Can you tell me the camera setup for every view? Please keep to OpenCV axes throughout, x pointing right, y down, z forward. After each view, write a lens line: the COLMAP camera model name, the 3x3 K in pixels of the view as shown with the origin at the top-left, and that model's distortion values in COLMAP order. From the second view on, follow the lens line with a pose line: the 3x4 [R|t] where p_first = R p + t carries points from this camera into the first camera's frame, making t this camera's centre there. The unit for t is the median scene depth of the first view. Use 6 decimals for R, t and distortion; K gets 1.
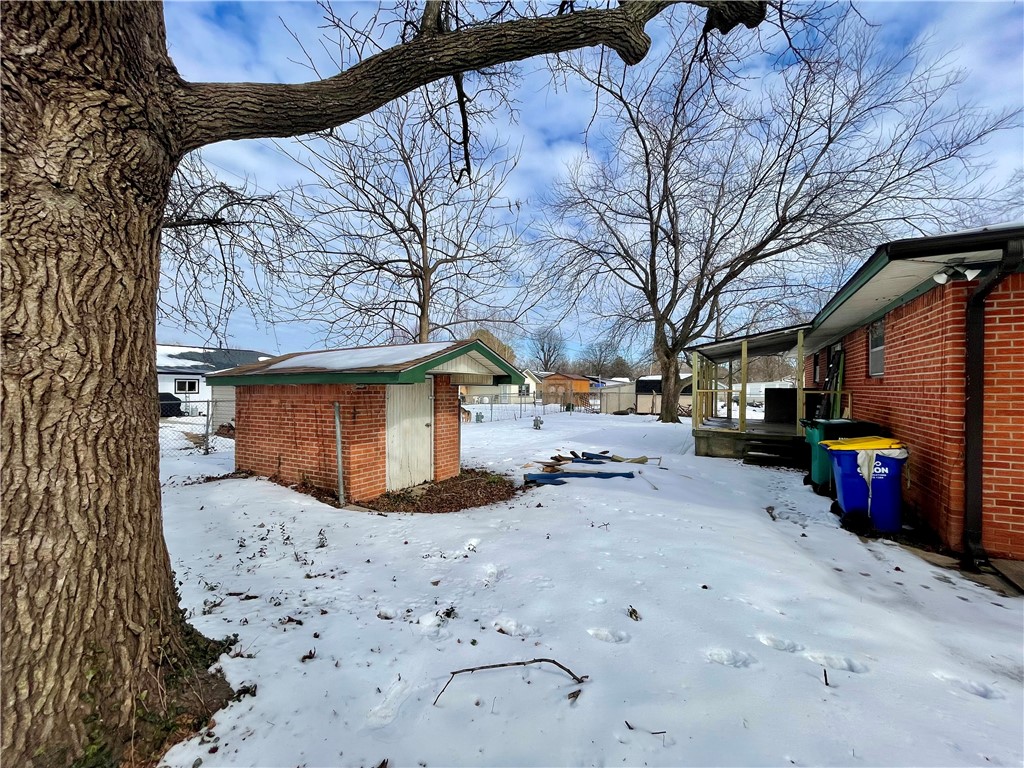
lens RADIAL K [[412.1, 0, 513.9], [0, 412.1, 389.0], [0, 0, 1]] dist [-0.009011, 0.001632]
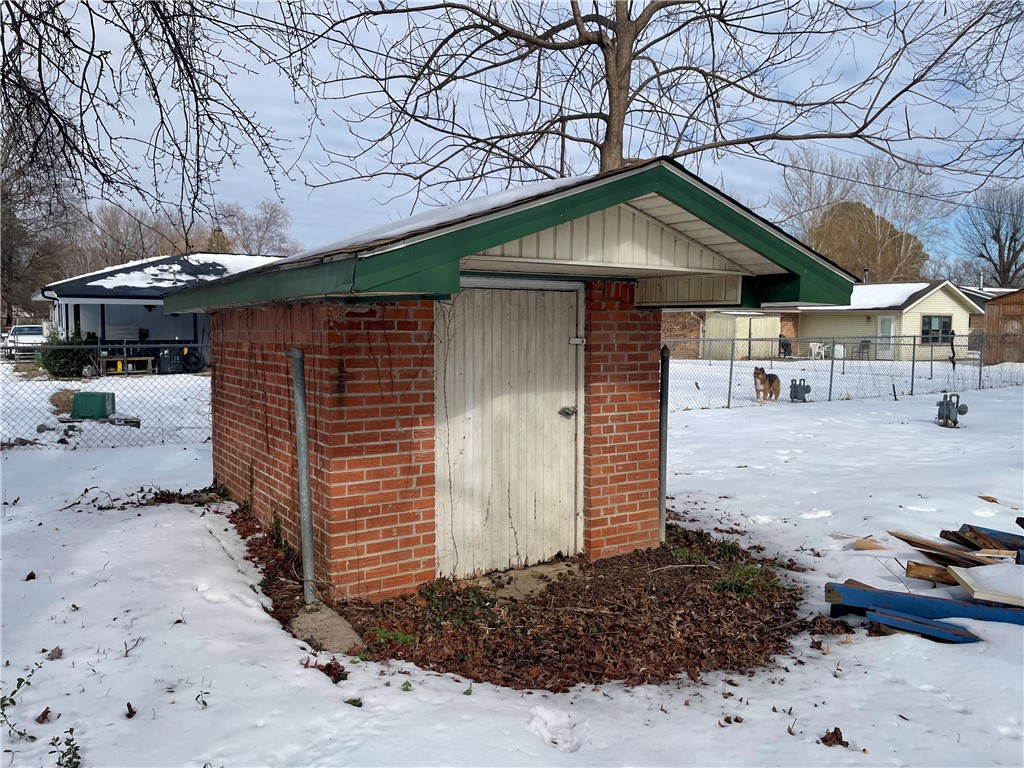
lens RADIAL K [[774.4, 0, 510.1], [0, 774.4, 379.2], [0, 0, 1]] dist [0.053726, -0.024443]
pose [[0.885659, 0.031684, -0.463253, 0.089477], [-0.001587, 0.997870, 0.065215, 0.011260], [0.464333, -0.057023, 0.883823, 0.390127]]
